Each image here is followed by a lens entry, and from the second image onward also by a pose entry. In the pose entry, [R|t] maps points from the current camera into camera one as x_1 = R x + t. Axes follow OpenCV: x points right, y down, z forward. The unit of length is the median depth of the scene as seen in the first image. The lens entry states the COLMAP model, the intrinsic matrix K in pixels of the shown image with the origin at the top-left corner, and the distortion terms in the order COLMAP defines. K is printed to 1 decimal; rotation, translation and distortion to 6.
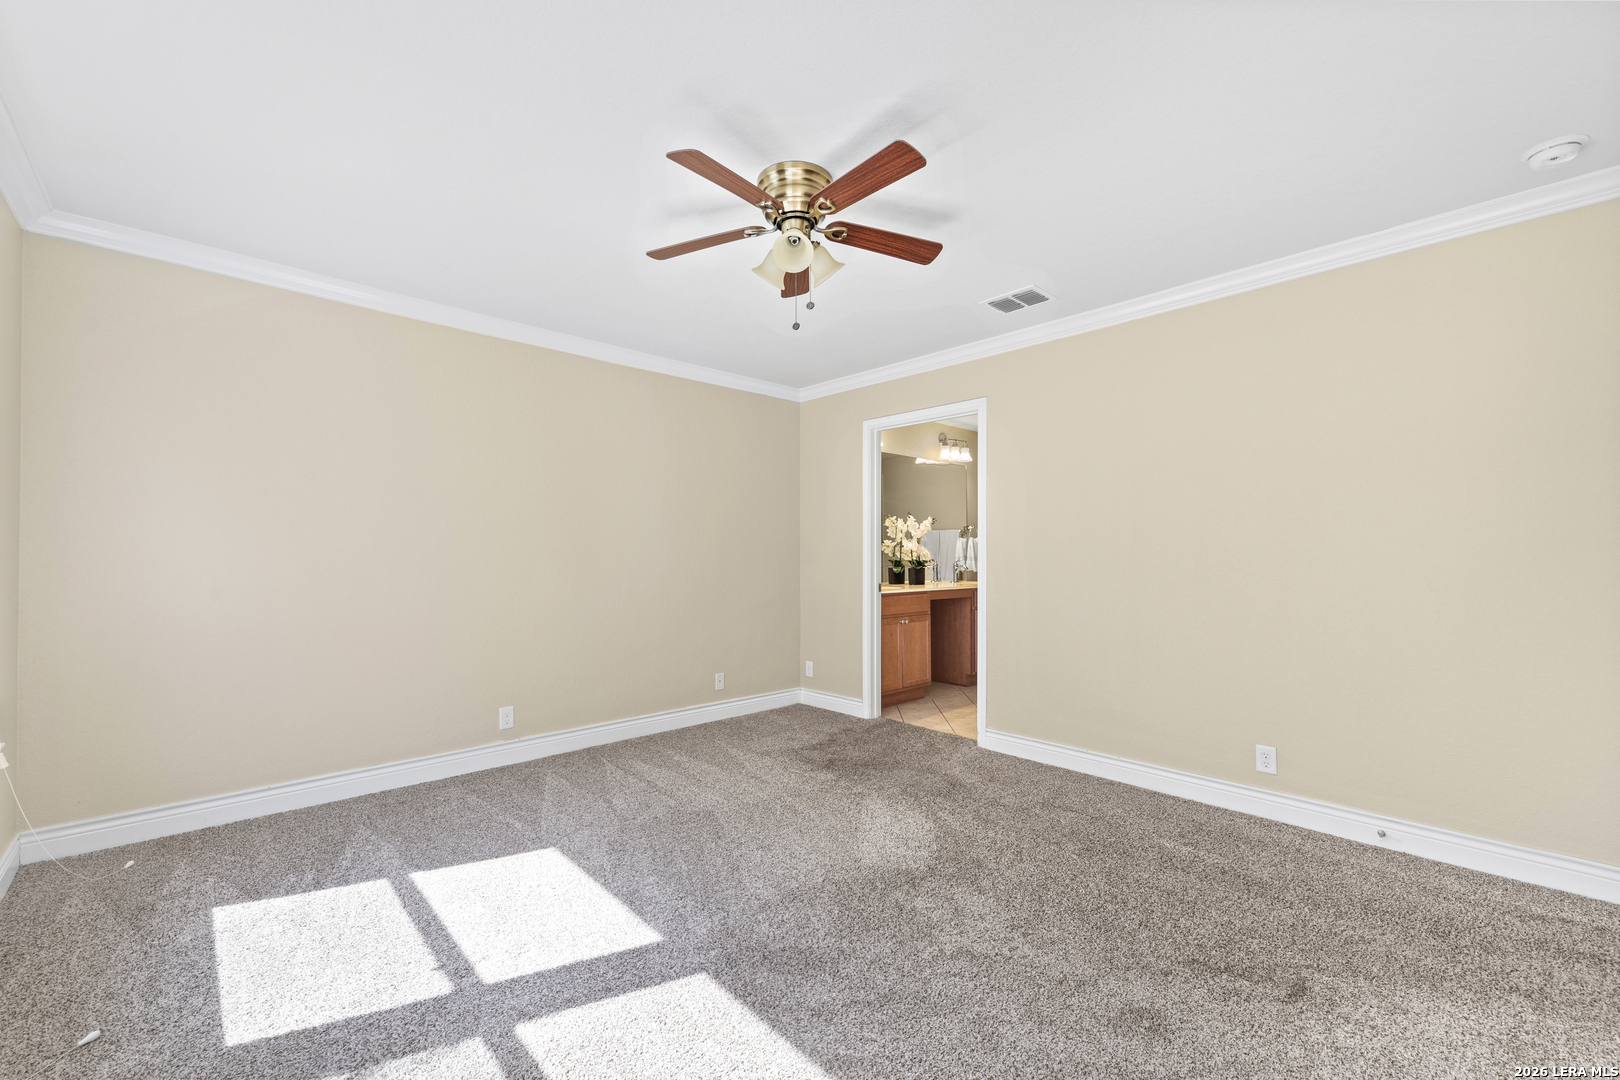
lens RADIAL K [[654.5, 0, 813.5], [0, 654.5, 547.2], [0, 0, 1]] dist [0.001045, -0.000040]
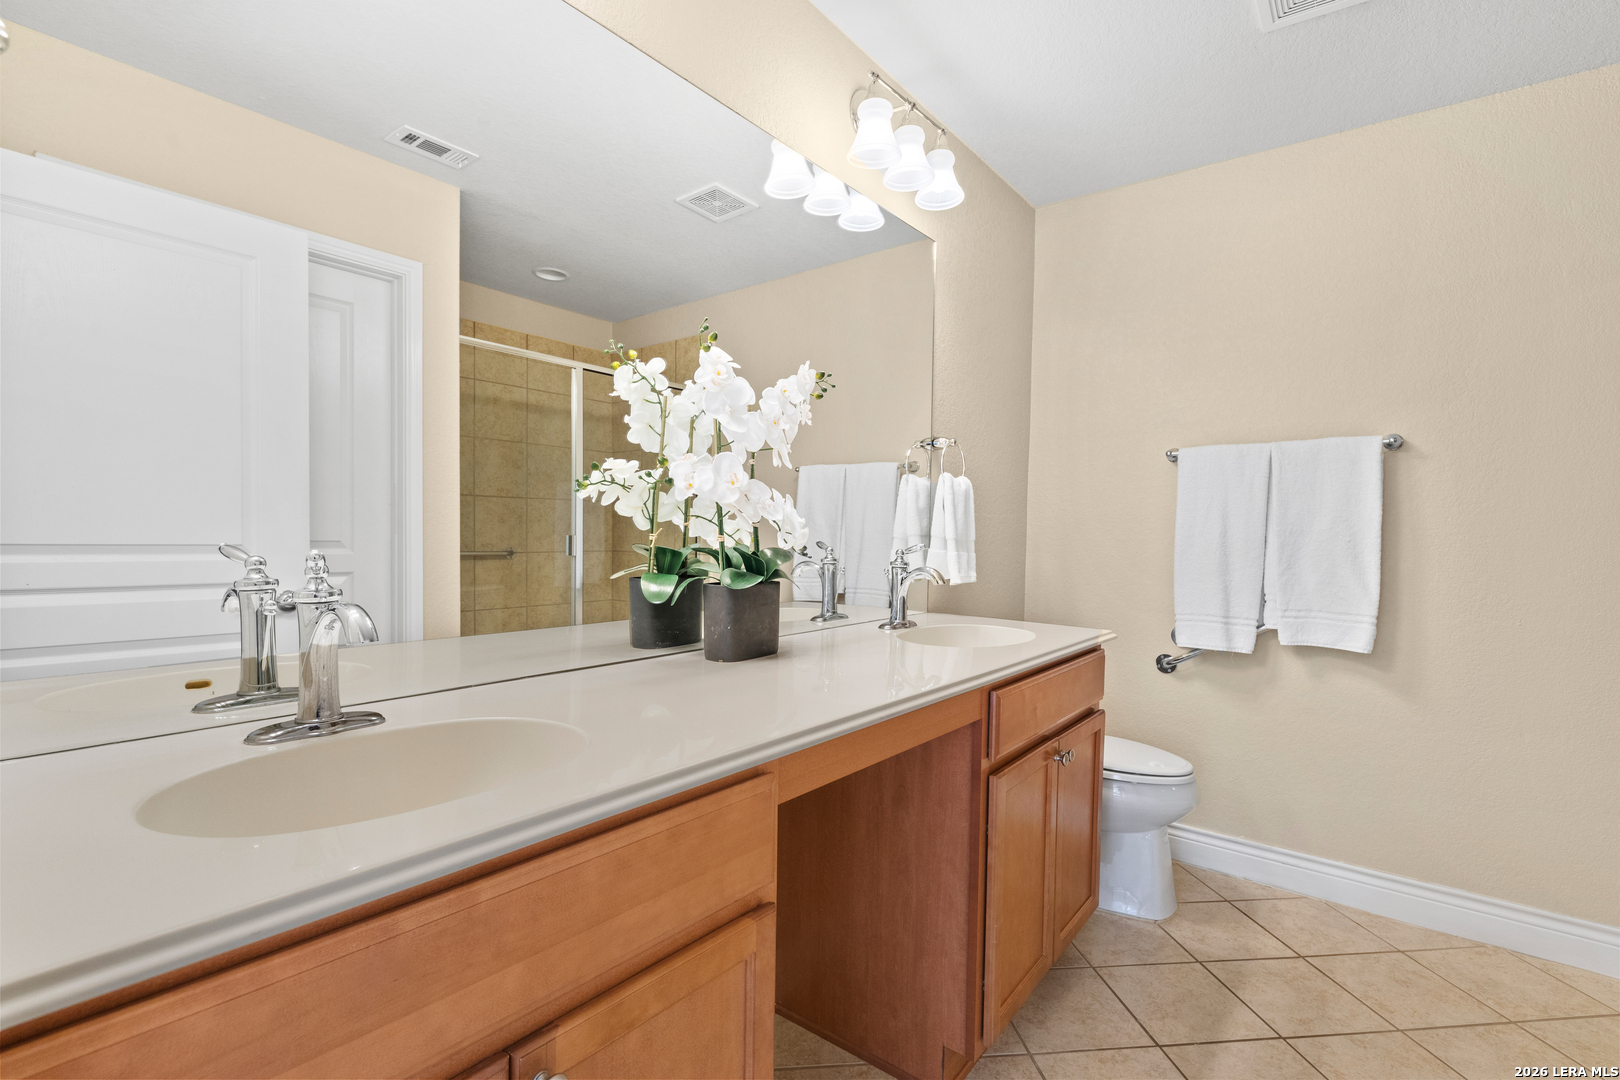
lens RADIAL K [[764.3, 0, 812.1], [0, 764.3, 531.3], [0, 0, 1]] dist [0.020073, -0.009814]
pose [[0.989445, 0.018833, 0.143682, 0.139822], [-0.021181, 0.999666, 0.014828, 0.009114], [-0.143355, -0.017715, 0.989513, 0.717765]]
